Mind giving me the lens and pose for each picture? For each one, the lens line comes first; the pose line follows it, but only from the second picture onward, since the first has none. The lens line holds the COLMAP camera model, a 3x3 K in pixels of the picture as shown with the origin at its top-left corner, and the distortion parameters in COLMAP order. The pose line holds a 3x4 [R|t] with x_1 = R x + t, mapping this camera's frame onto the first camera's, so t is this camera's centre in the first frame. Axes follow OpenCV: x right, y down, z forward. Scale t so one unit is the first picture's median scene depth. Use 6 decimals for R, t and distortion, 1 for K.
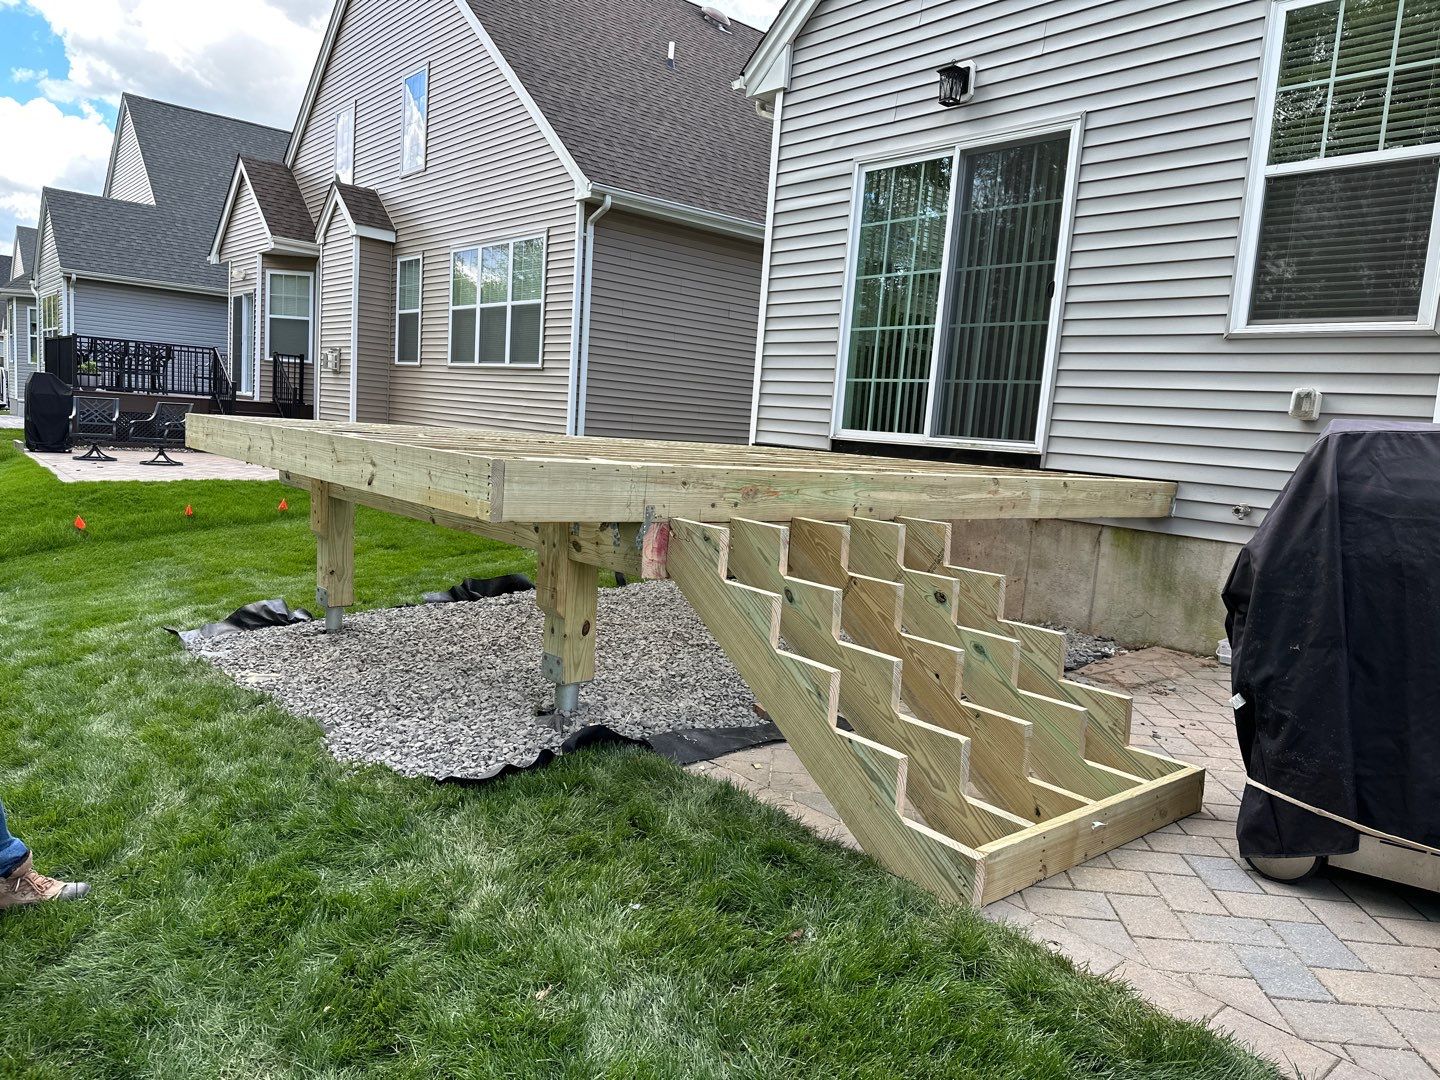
lens RADIAL K [[1007.6, 0, 721.7], [0, 1007.6, 547.7], [0, 0, 1]] dist [0.069937, -0.091874]
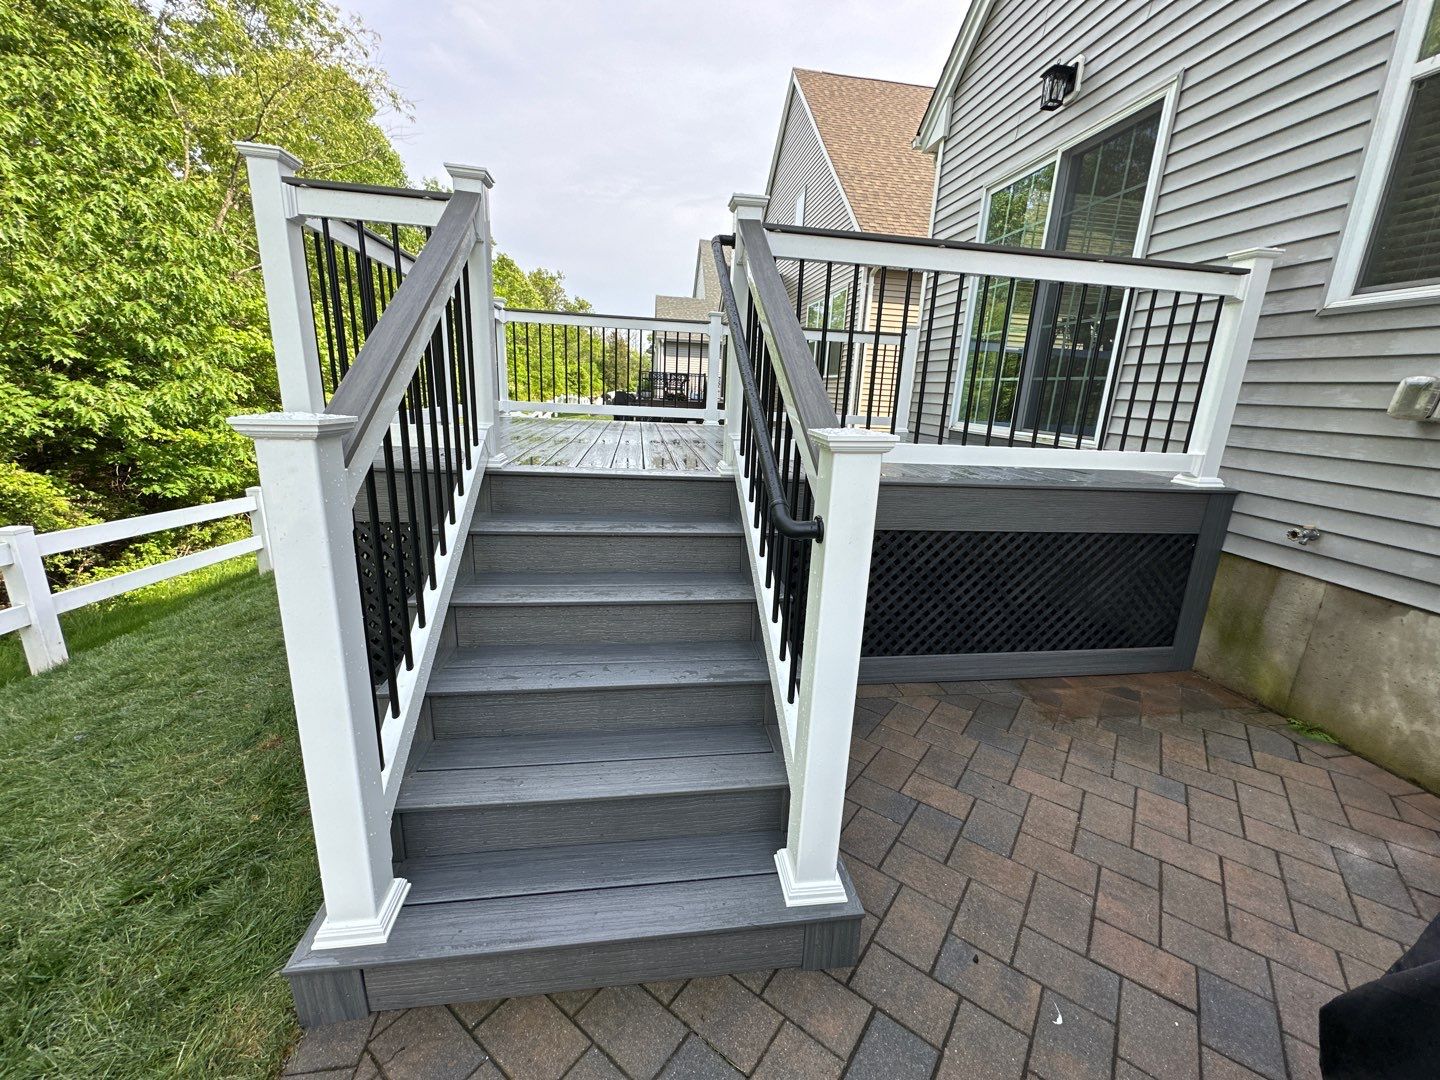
lens RADIAL K [[575.1, 0, 721.5], [0, 575.1, 535.6], [0, 0, 1]] dist [0.004488, 0.000038]
pose [[0.847960, 0.101266, -0.520297, 0.290684], [-0.052520, 0.992802, 0.107636, -0.049002], [0.527452, -0.063945, 0.847175, 0.299466]]
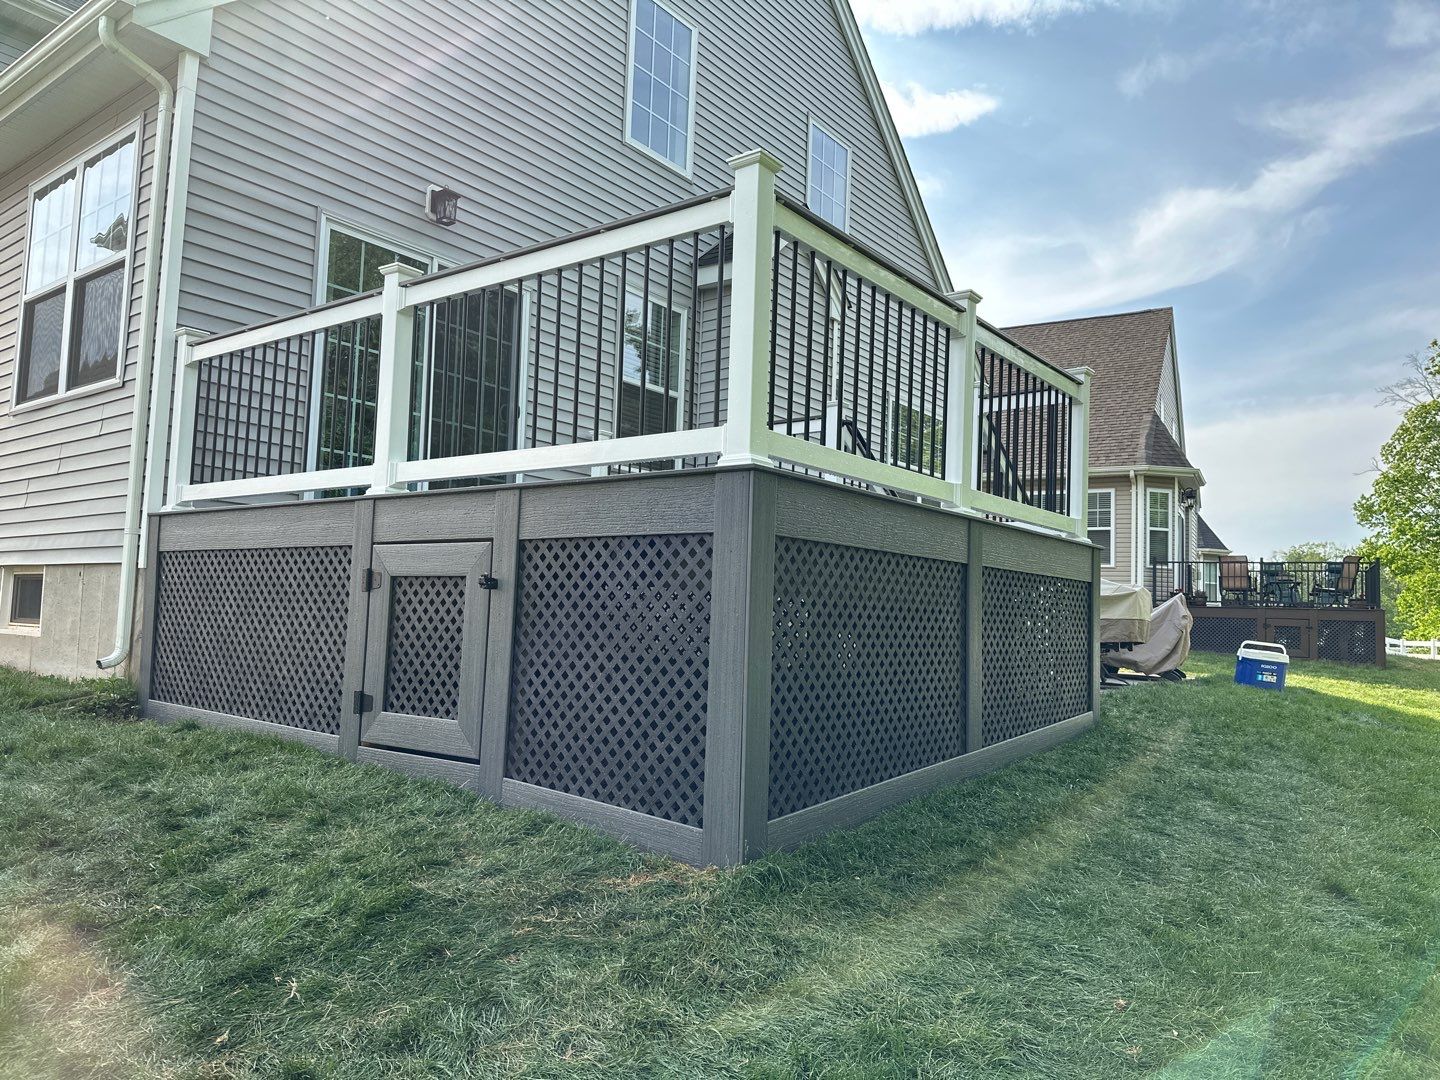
lens RADIAL K [[1007.6, 0, 721.7], [0, 1007.6, 547.7], [0, 0, 1]] dist [0.069937, -0.091874]
pose [[-0.213043, -0.007800, 0.977012, -0.932852], [0.072006, 0.997124, 0.023661, -0.087207], [-0.974386, 0.075391, -0.211869, 0.974216]]
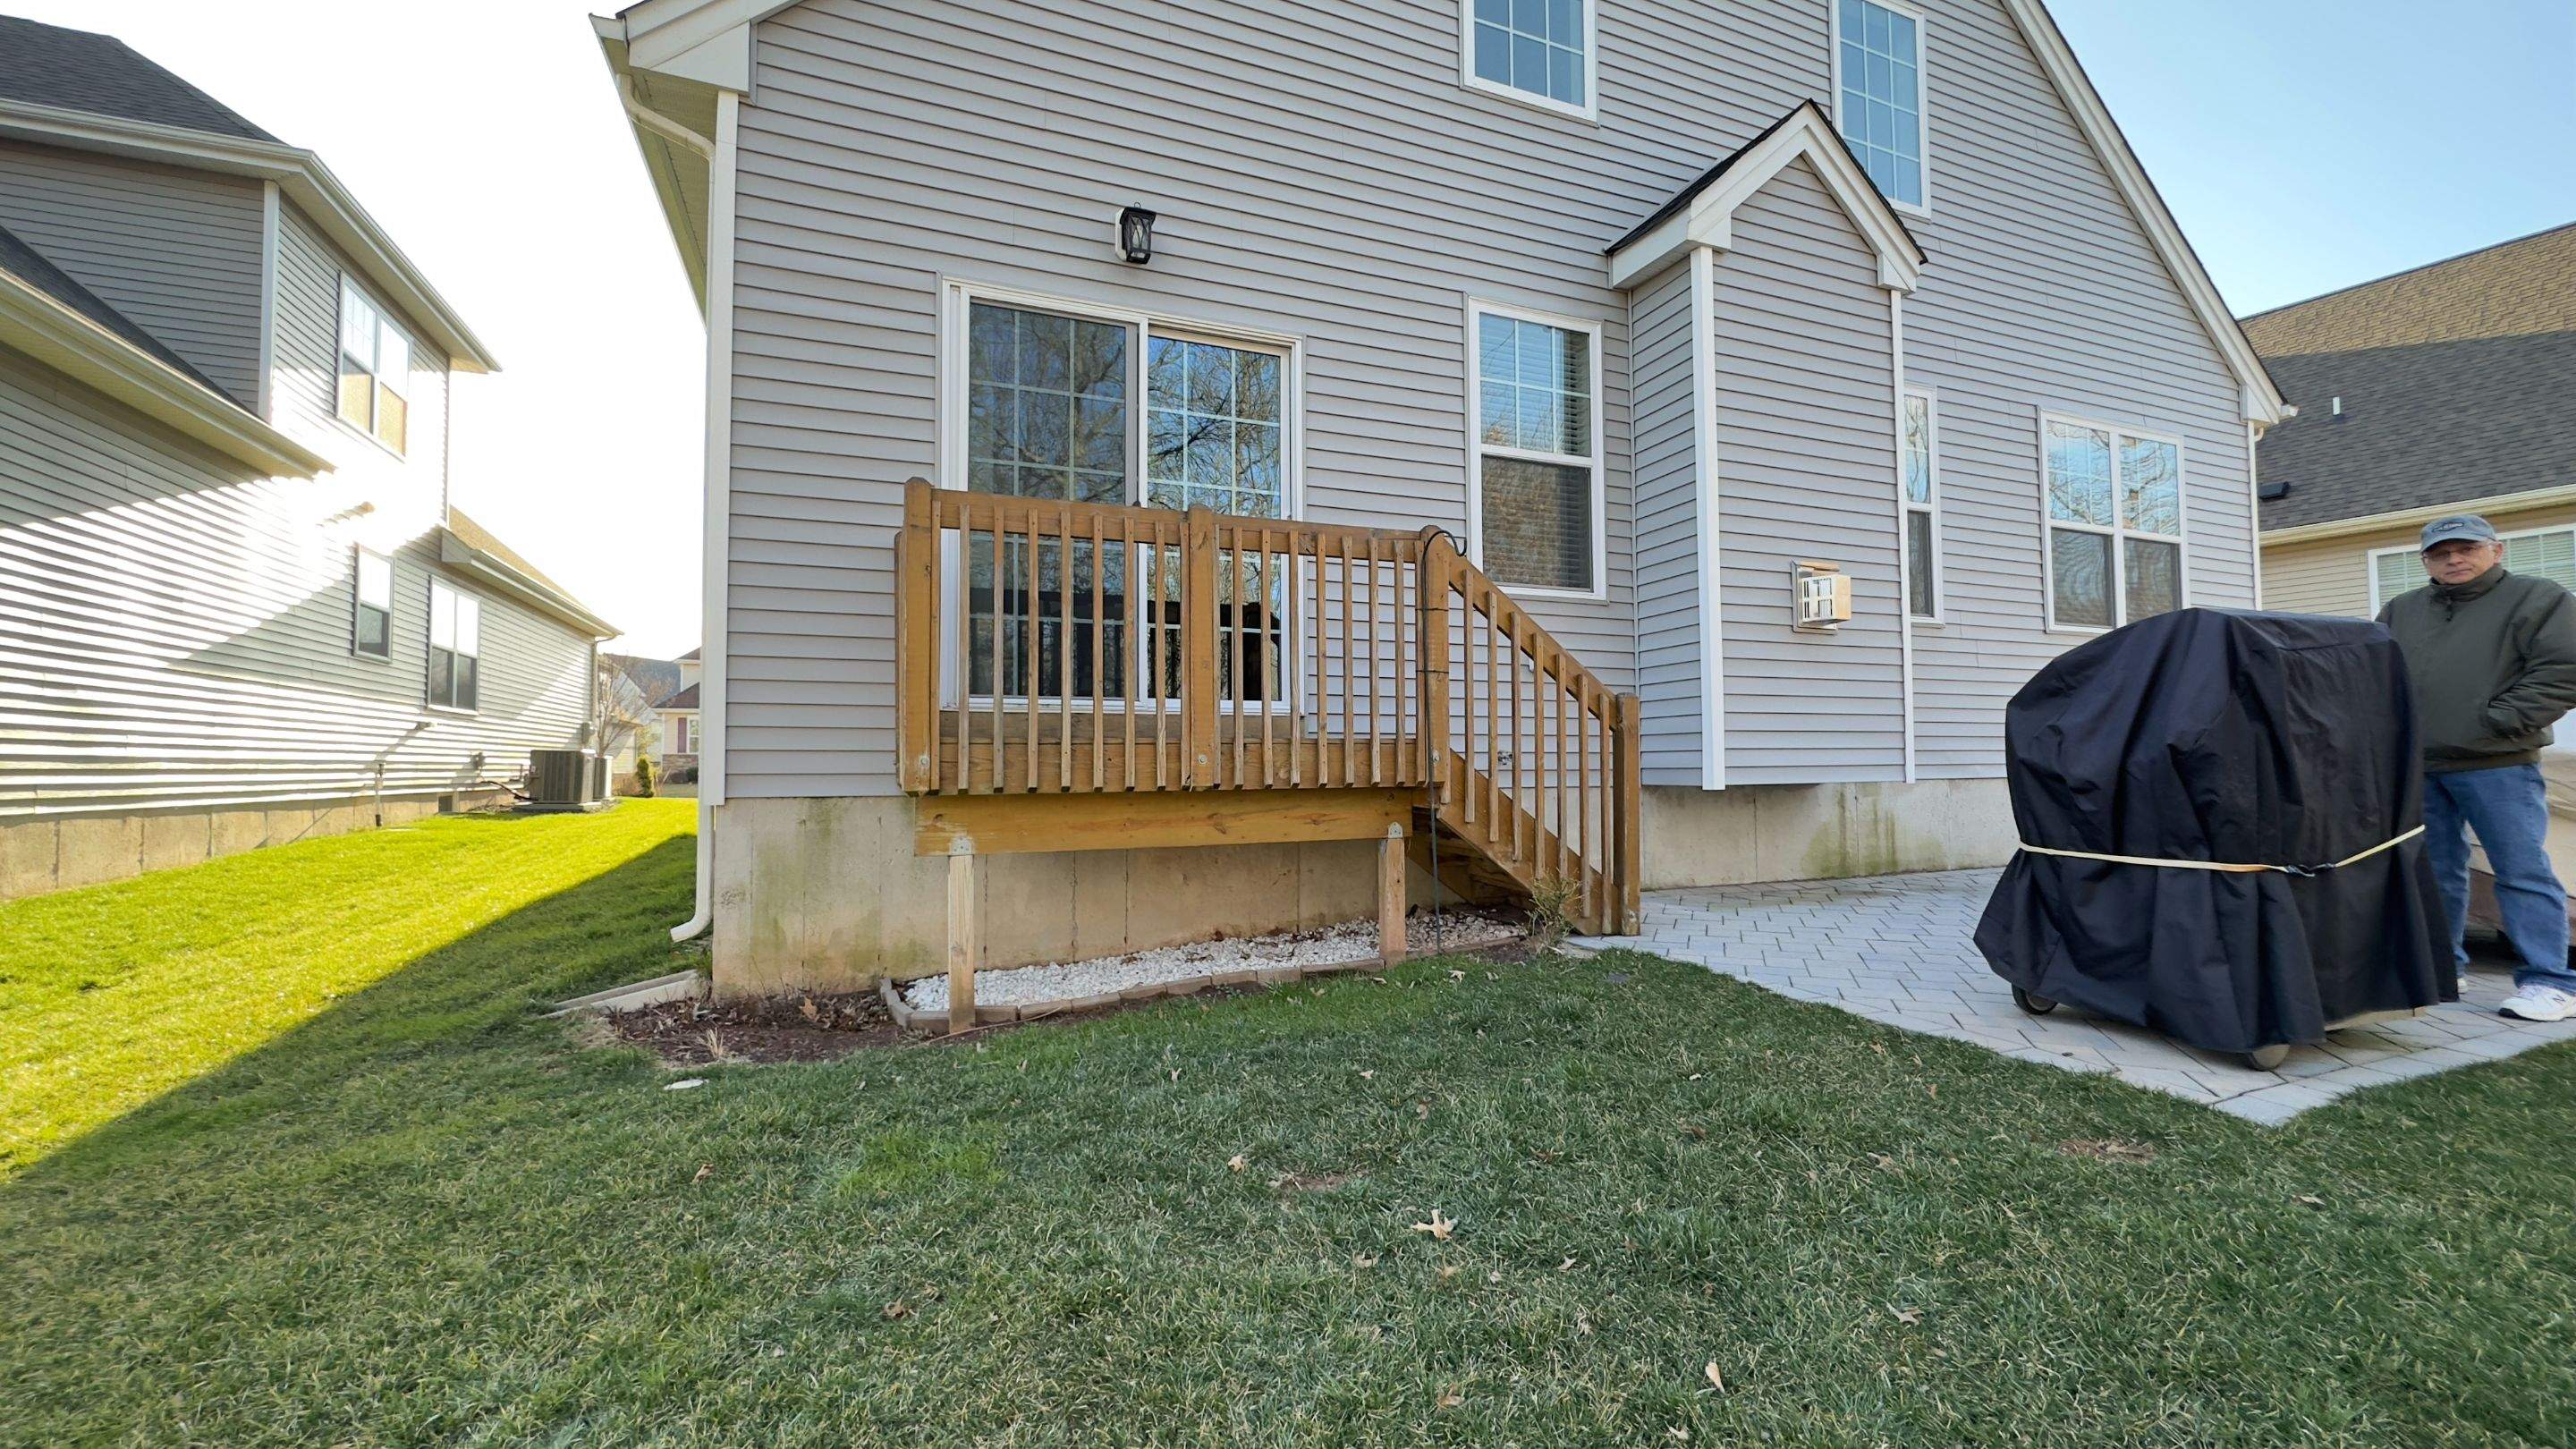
lens RADIAL K [[1028.1, 0, 1287.1], [0, 1028.1, 721.2], [0, 0, 1]] dist [-0.000508, 0.000291]
pose [[0.299564, -0.030807, 0.953579, -0.473329], [0.148450, 0.988811, -0.014690, -0.073659], [-0.942456, 0.145960, 0.300785, 0.725357]]
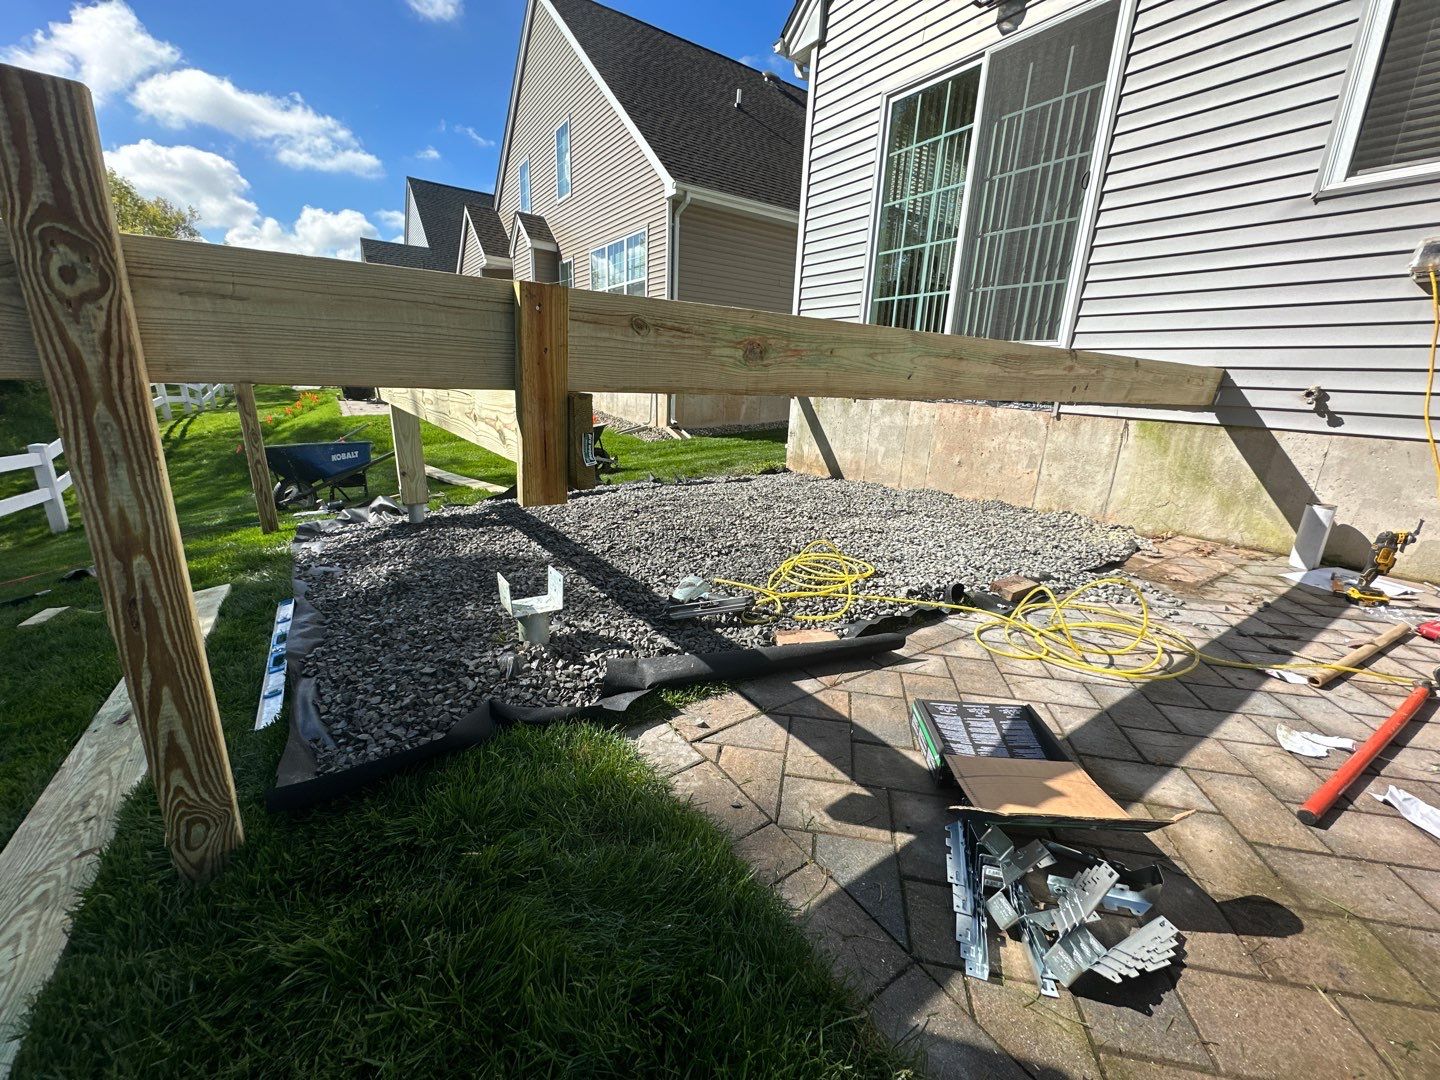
lens RADIAL K [[571.7, 0, 719.7], [0, 571.7, 536.1], [0, 0, 1]] dist [0.000444, -0.000788]
pose [[0.993964, -0.003333, -0.109655, 0.024269], [0.018783, 0.989950, 0.140168, 0.007023], [0.108086, -0.141381, 0.984037, 0.336151]]
